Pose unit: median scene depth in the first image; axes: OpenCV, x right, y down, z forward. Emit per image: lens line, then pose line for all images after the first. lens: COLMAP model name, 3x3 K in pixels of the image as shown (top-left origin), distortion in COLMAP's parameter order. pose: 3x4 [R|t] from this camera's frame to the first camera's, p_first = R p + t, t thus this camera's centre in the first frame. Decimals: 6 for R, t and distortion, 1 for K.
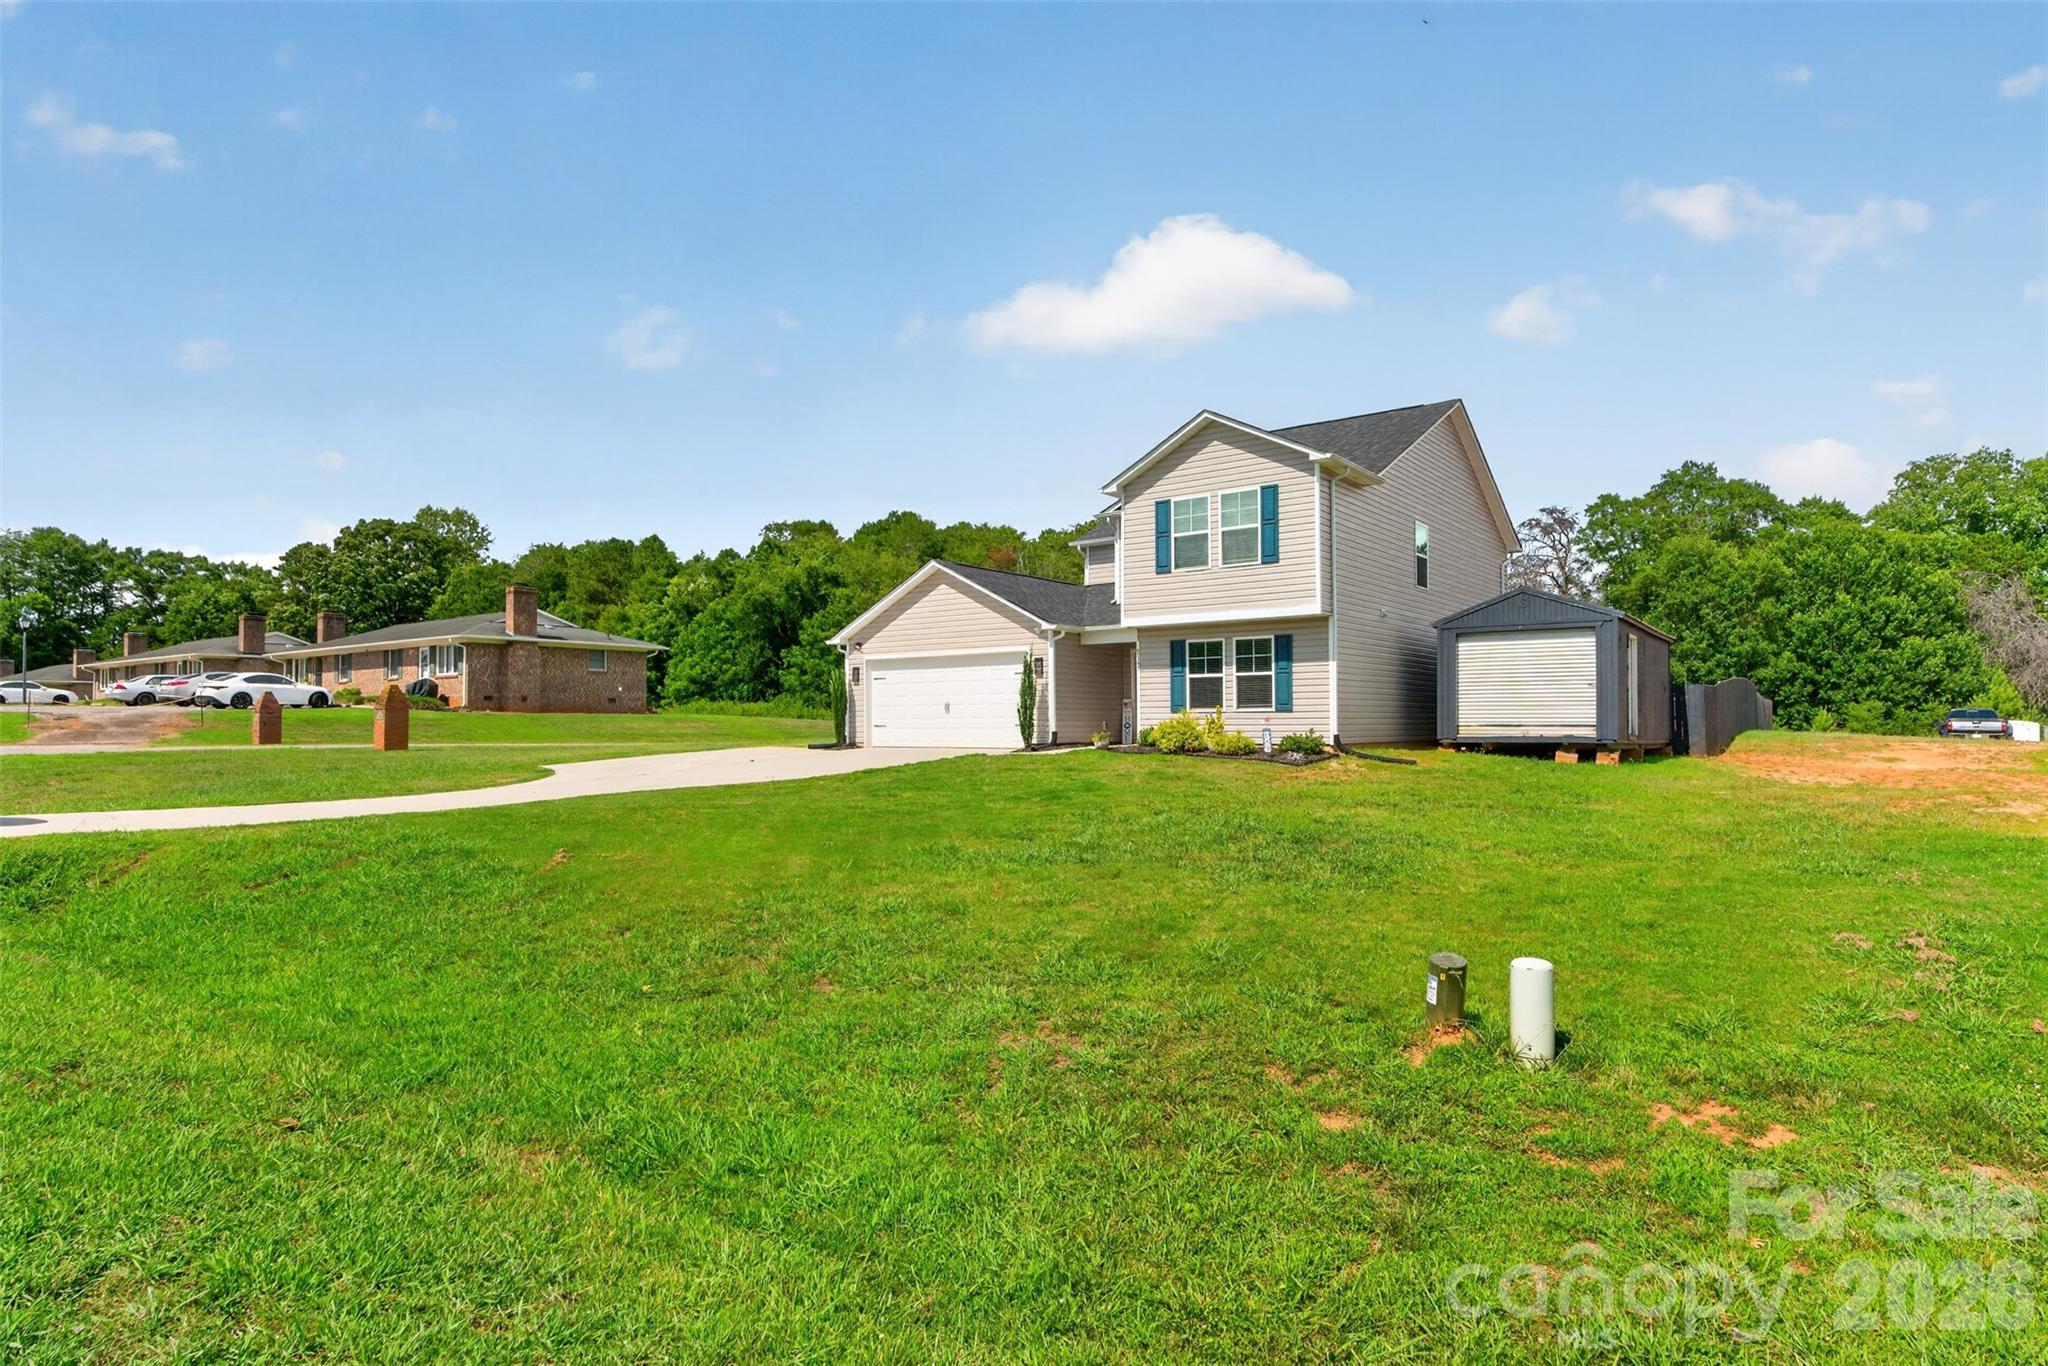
lens RADIAL K [[1062.6, 0, 1024.0], [0, 1062.6, 683.0], [0, 0, 1]] dist [-0.001989, -0.000186]
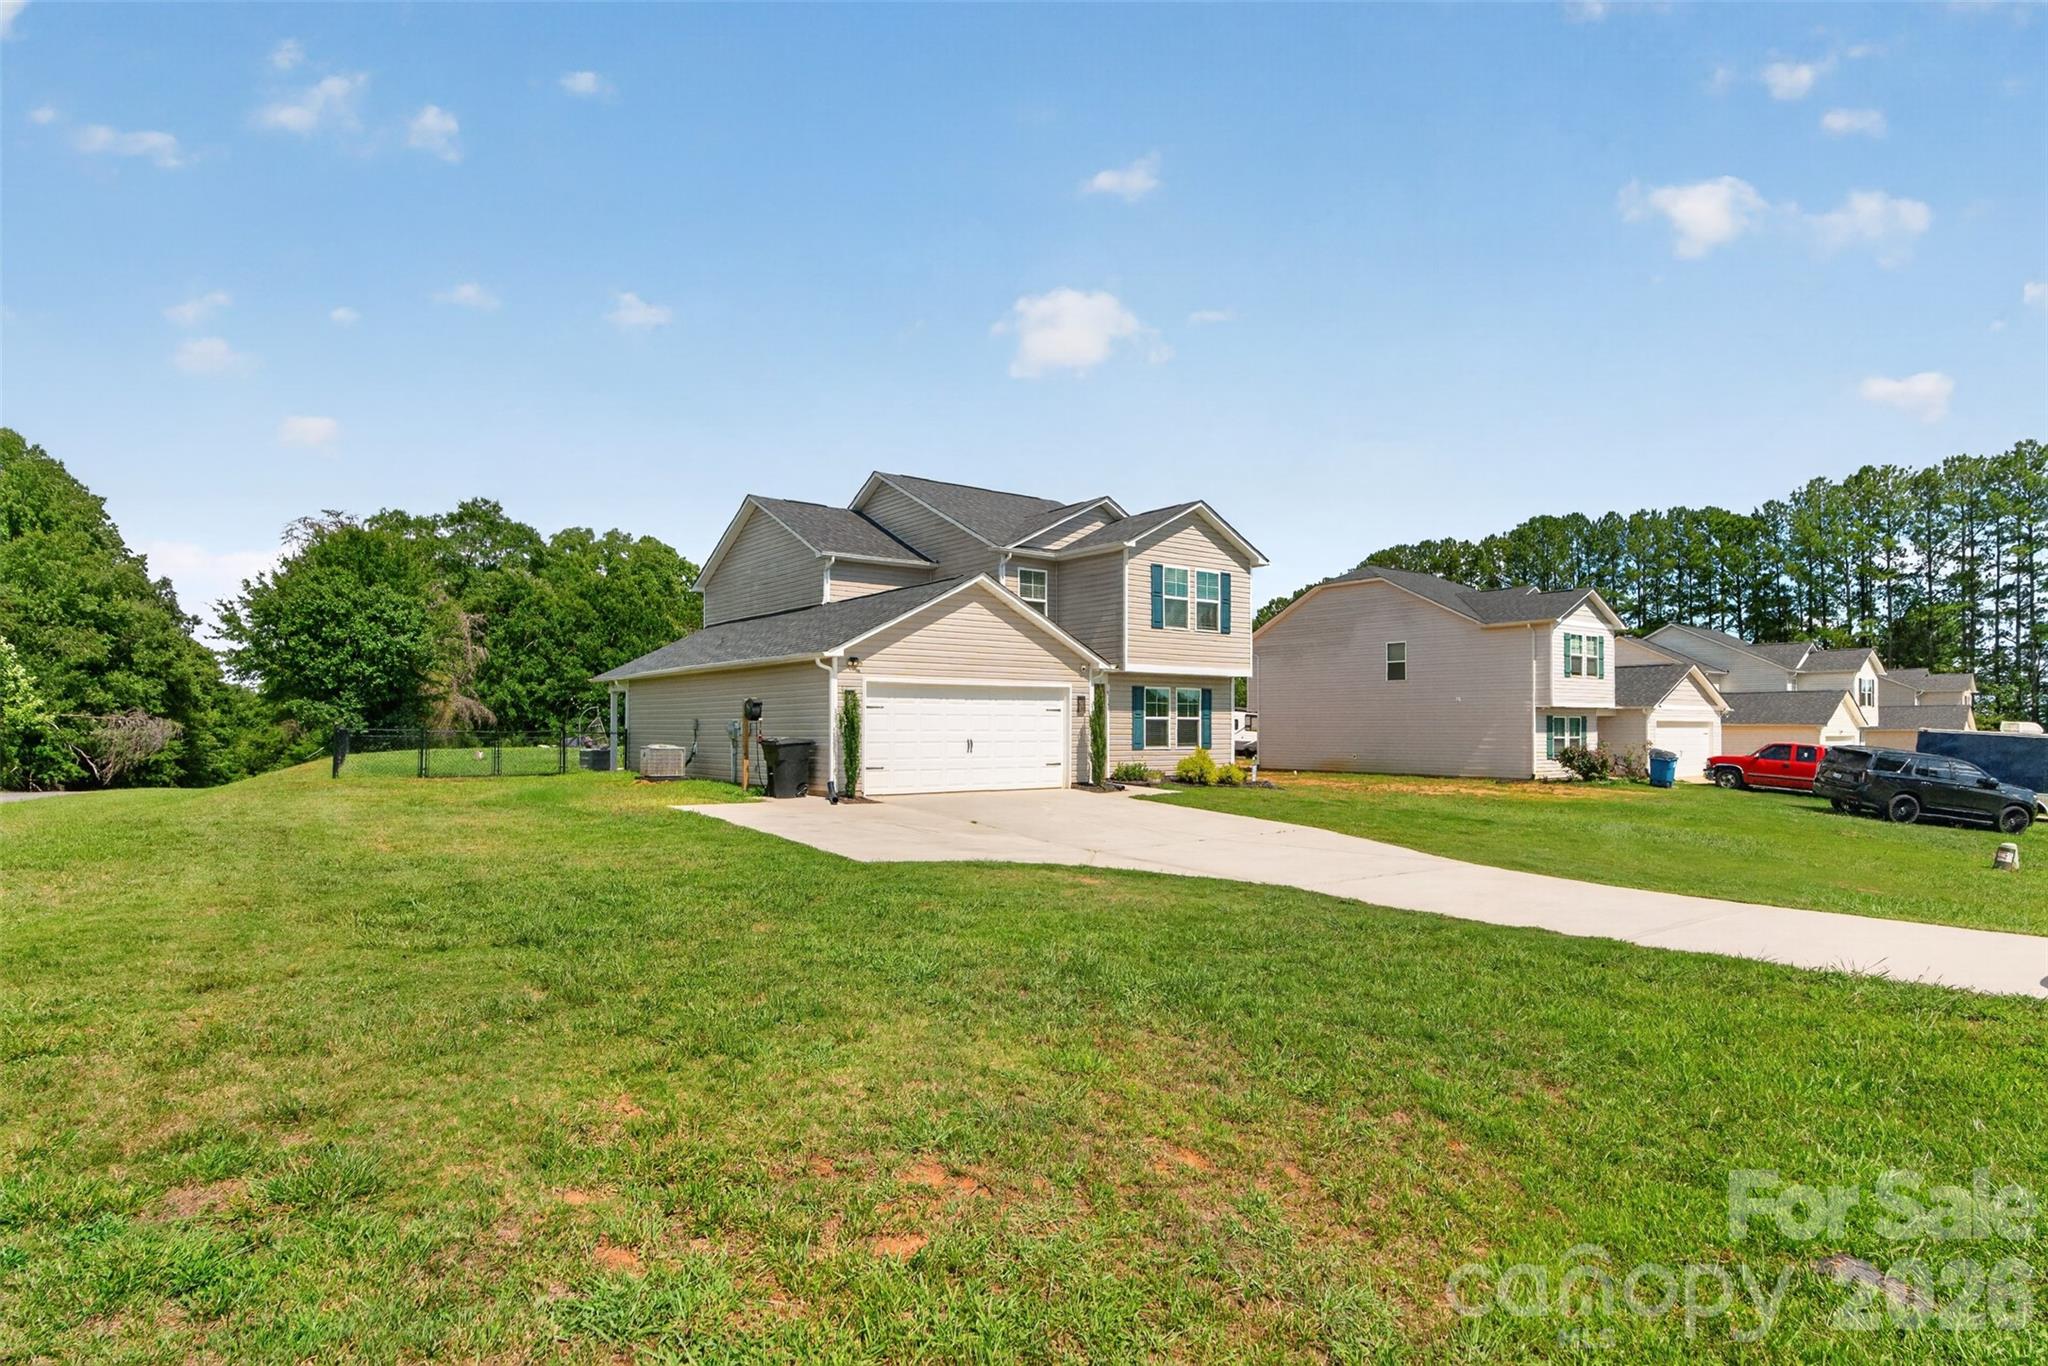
lens RADIAL K [[1054.8, 0, 985.6], [0, 1054.8, 702.8], [0, 0, 1]] dist [0.035014, 0.000049]
pose [[0.286139, 0.026443, 0.957823, -1.008966], [-0.035176, 0.999235, -0.017078, 0.002517], [-0.957542, -0.028805, 0.286850, 0.853198]]
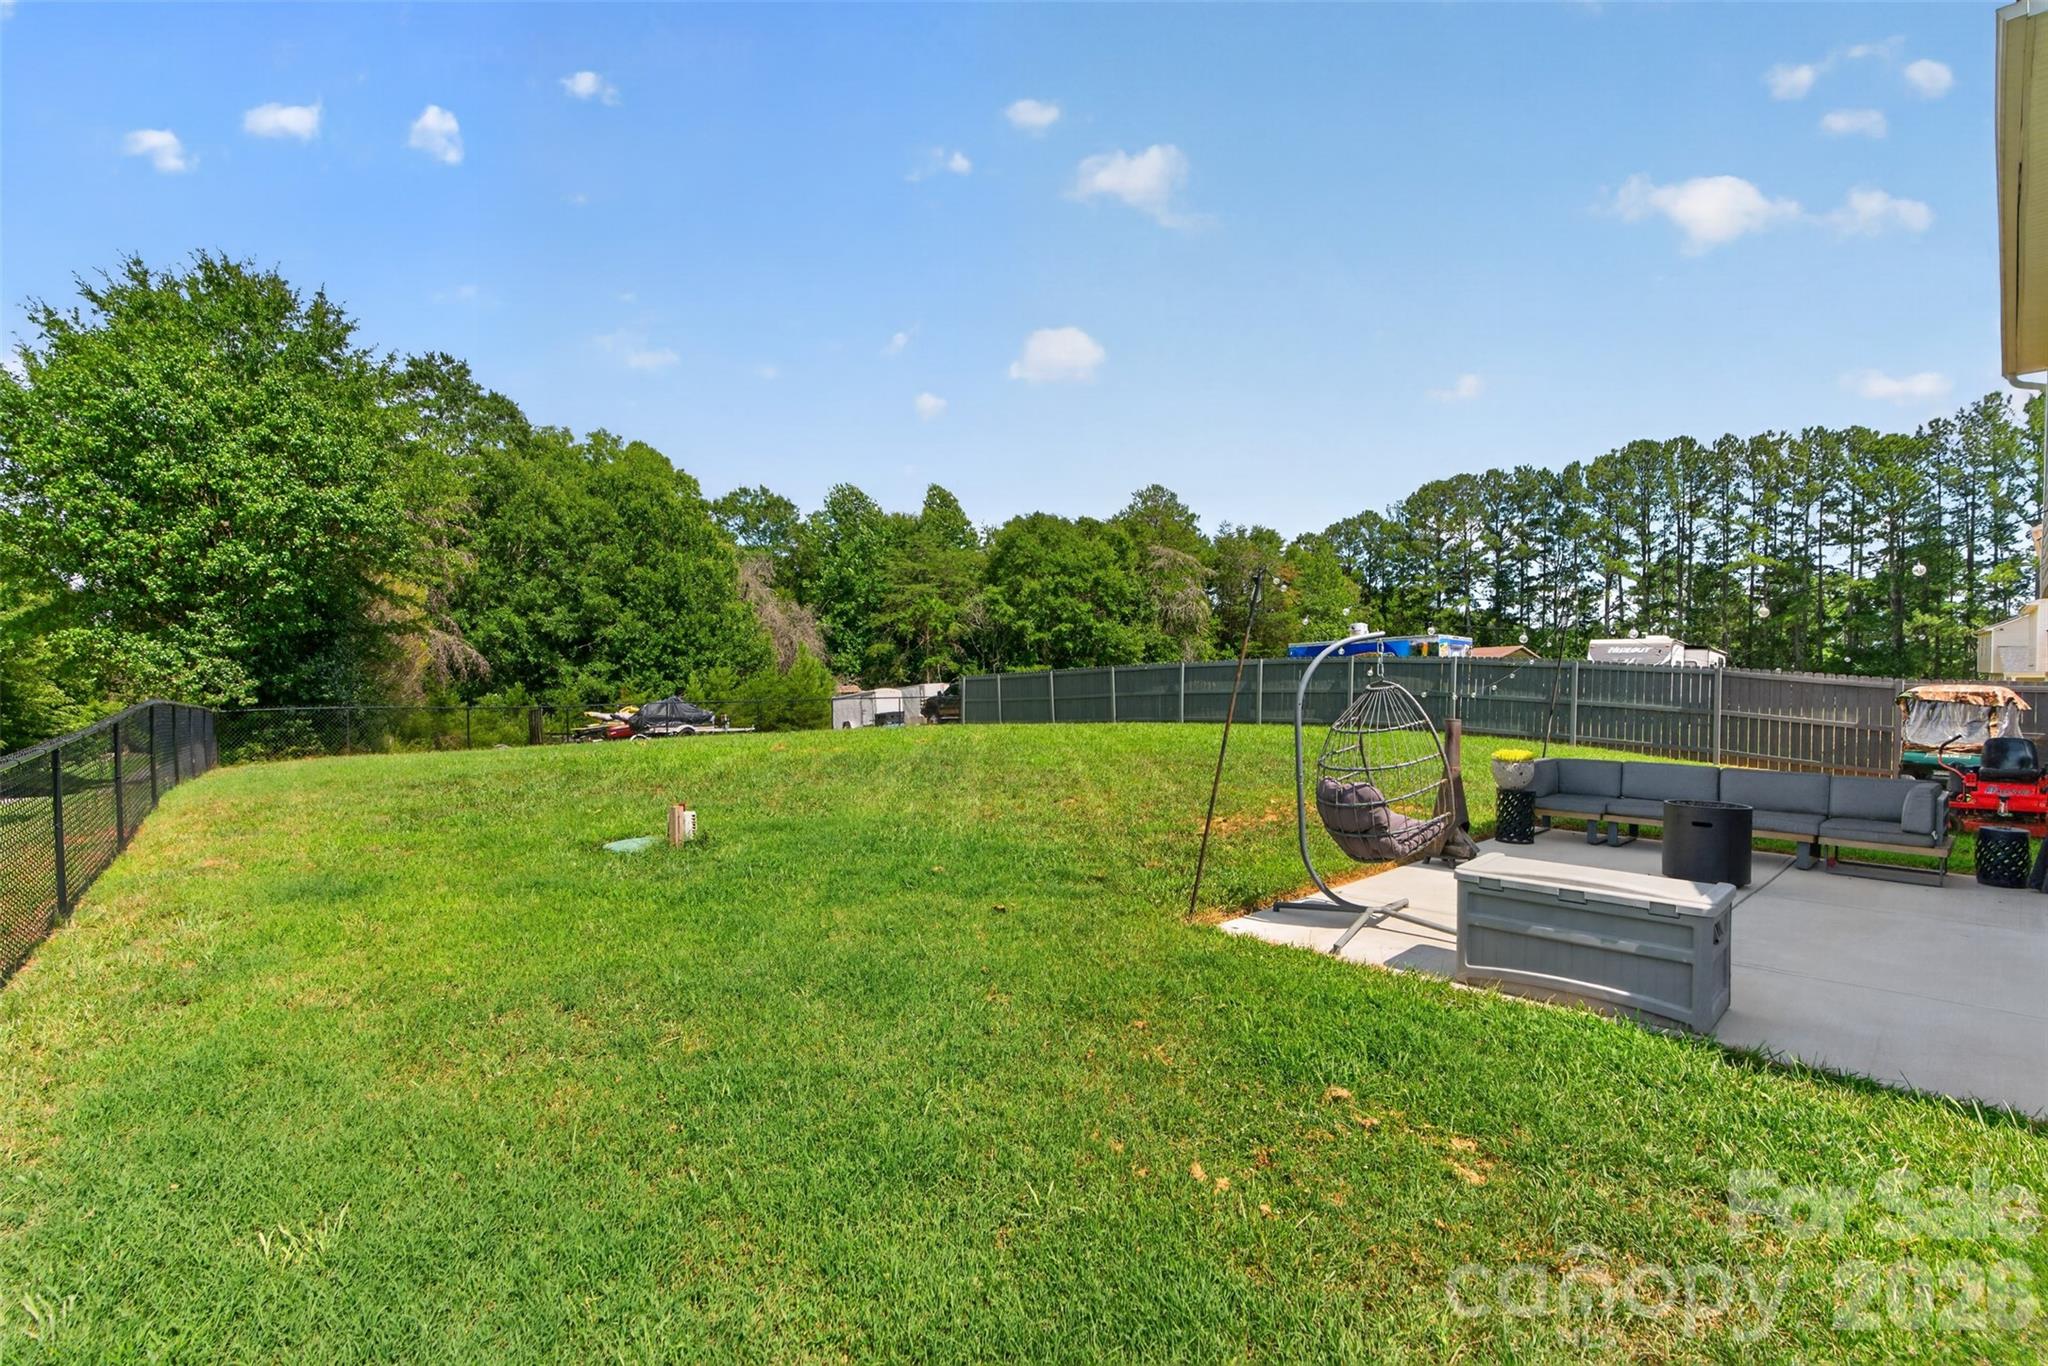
lens RADIAL K [[943.9, 0, 1014.8], [0, 943.9, 675.2], [0, 0, 1]] dist [0.000644, -0.000114]
pose [[0.161532, -0.007353, 0.986840, 0.090194], [-0.029521, 0.999489, 0.012280, 0.015788], [-0.986426, -0.031116, 0.161232, 1.977651]]
